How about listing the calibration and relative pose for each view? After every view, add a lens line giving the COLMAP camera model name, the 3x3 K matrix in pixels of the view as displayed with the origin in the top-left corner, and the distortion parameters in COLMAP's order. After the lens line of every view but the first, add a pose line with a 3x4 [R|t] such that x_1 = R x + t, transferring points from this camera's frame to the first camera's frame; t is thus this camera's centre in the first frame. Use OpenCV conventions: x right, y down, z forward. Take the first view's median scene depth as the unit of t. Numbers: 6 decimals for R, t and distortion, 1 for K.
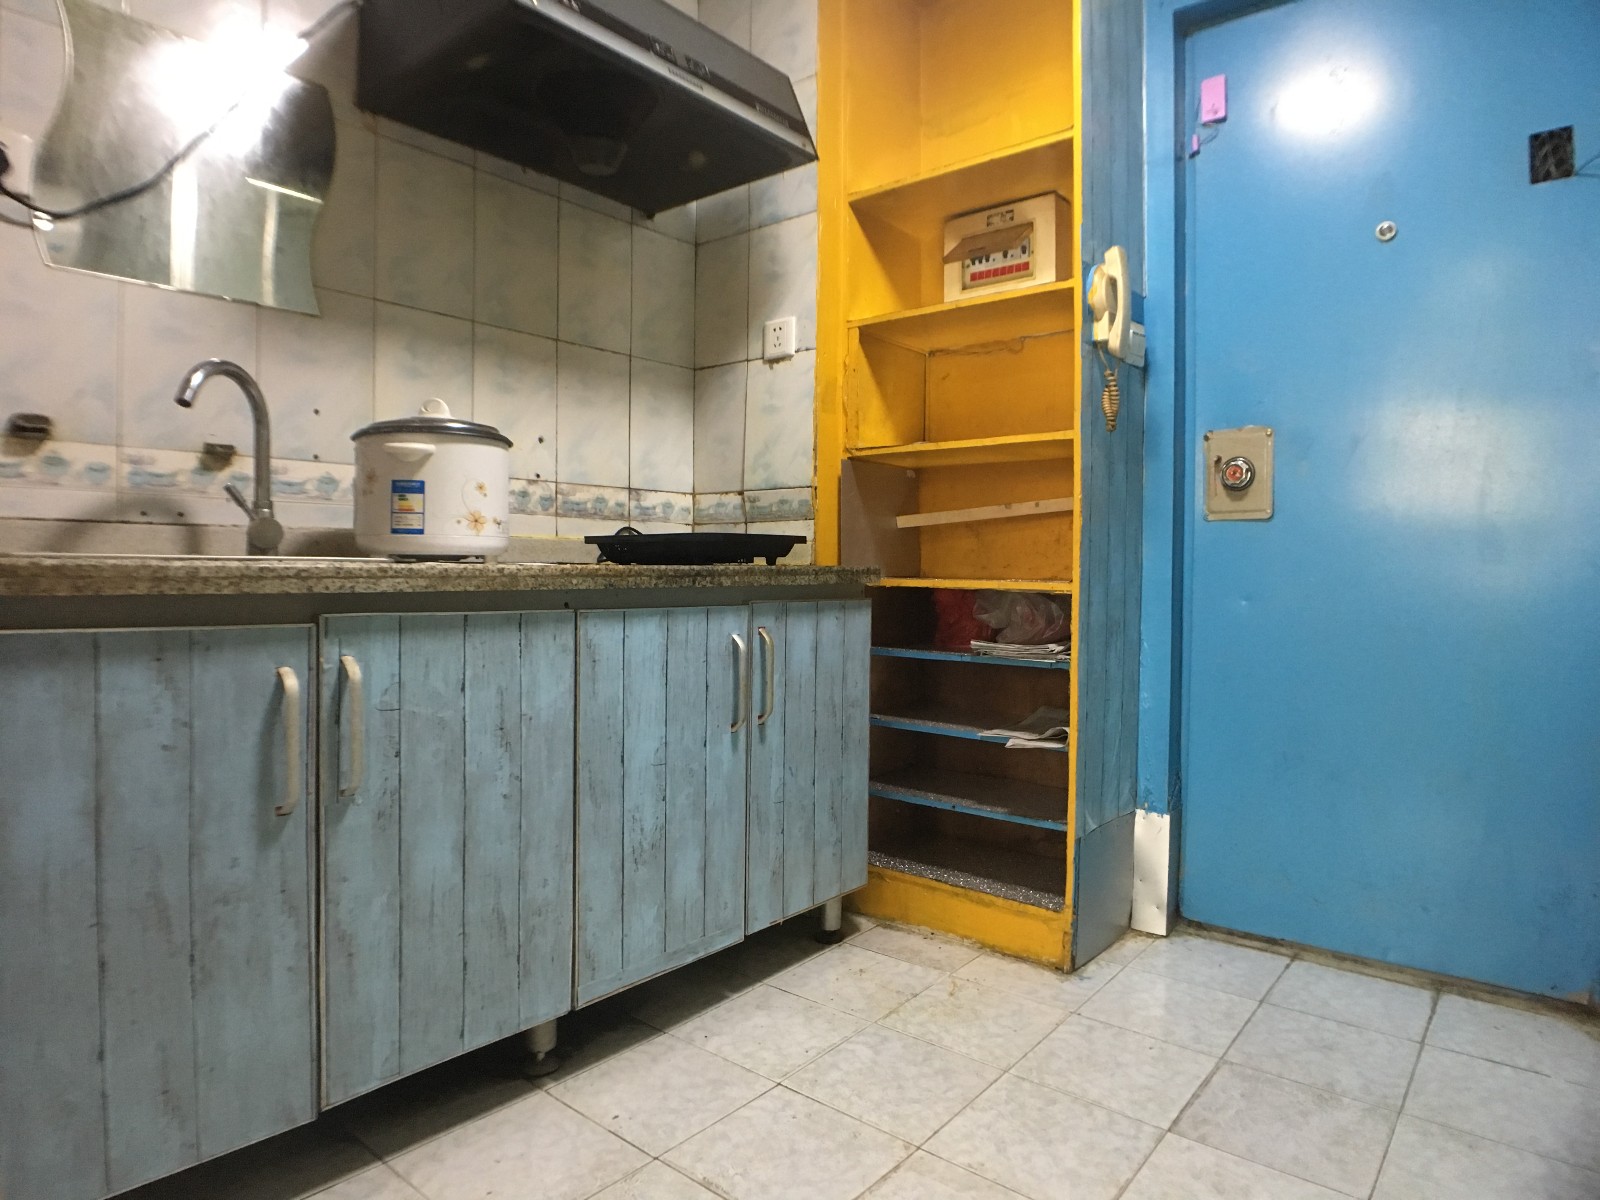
lens RADIAL K [[984.8, 0, 791.4], [0, 984.8, 592.4], [0, 0, 1]] dist [-0.065410, 0.033790]
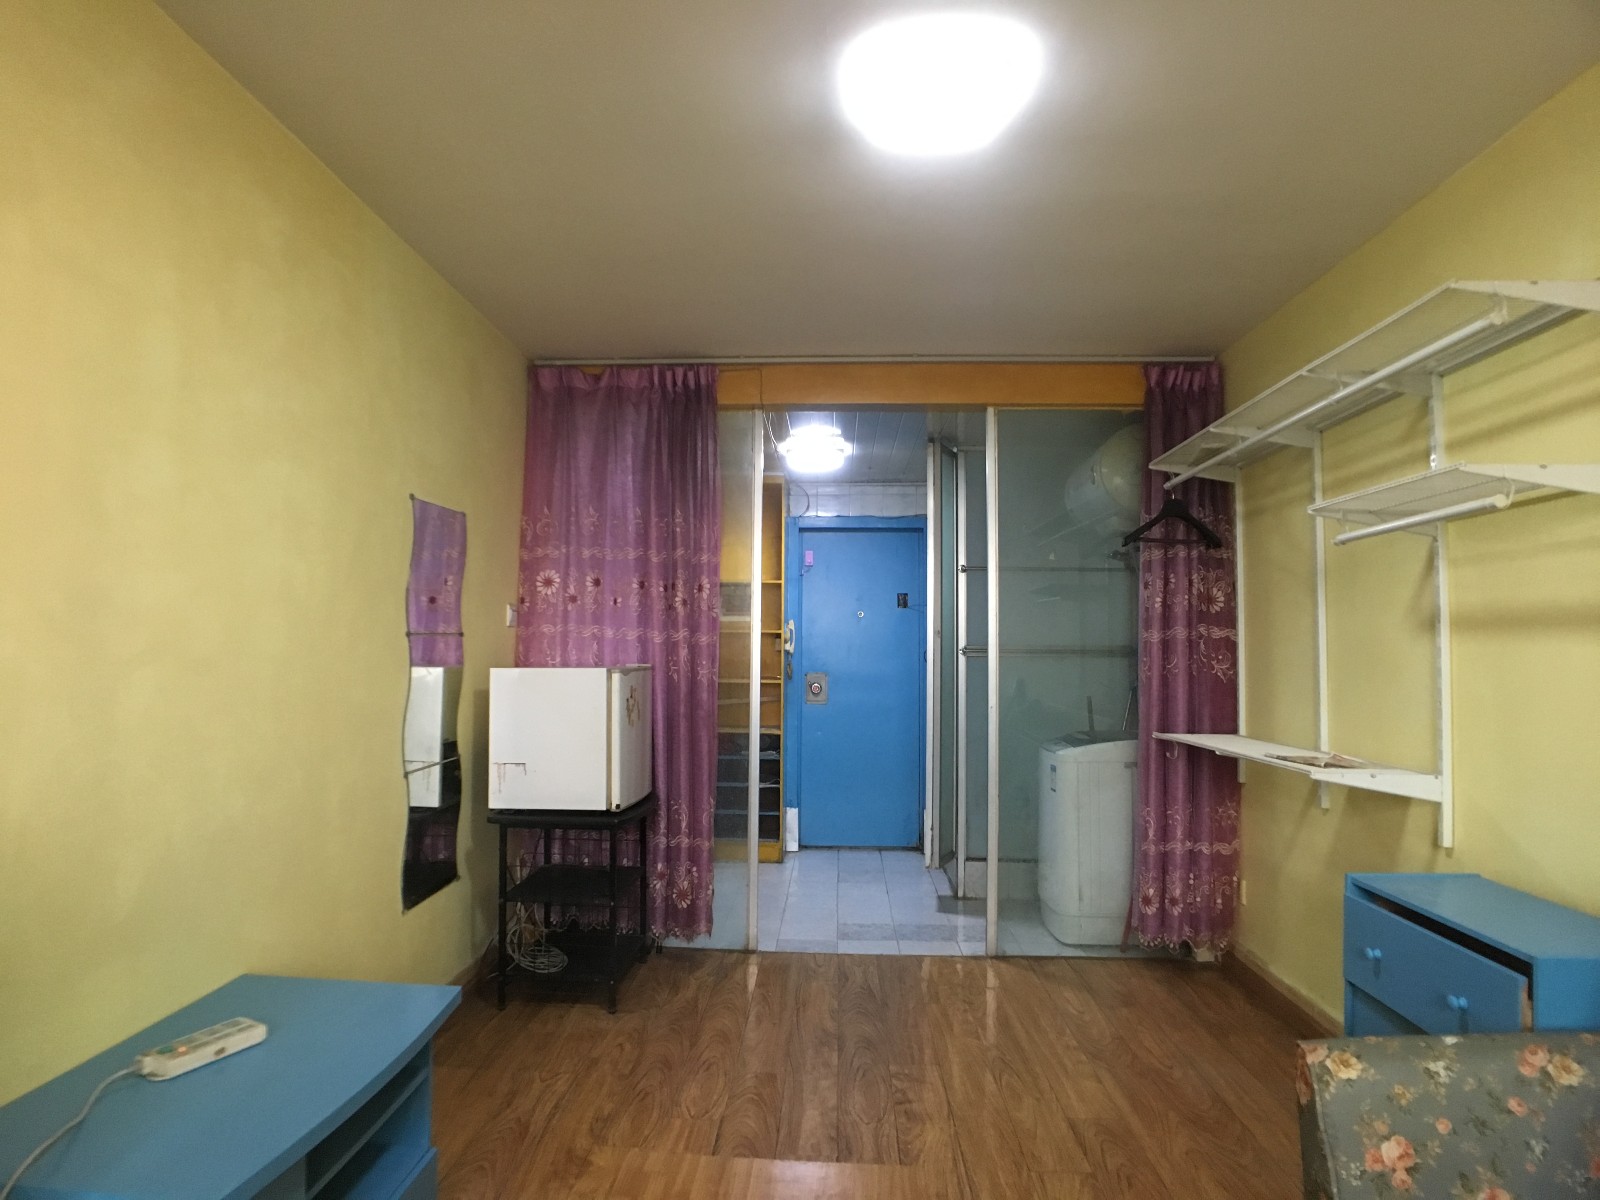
lens RADIAL K [[984.8, 0, 791.4], [0, 984.8, 592.4], [0, 0, 1]] dist [-0.065410, 0.033790]
pose [[0.800513, 0.034085, 0.598345, -1.515496], [0.013072, 0.997151, -0.074292, -0.208664], [-0.599173, 0.067294, 0.797787, -1.465952]]
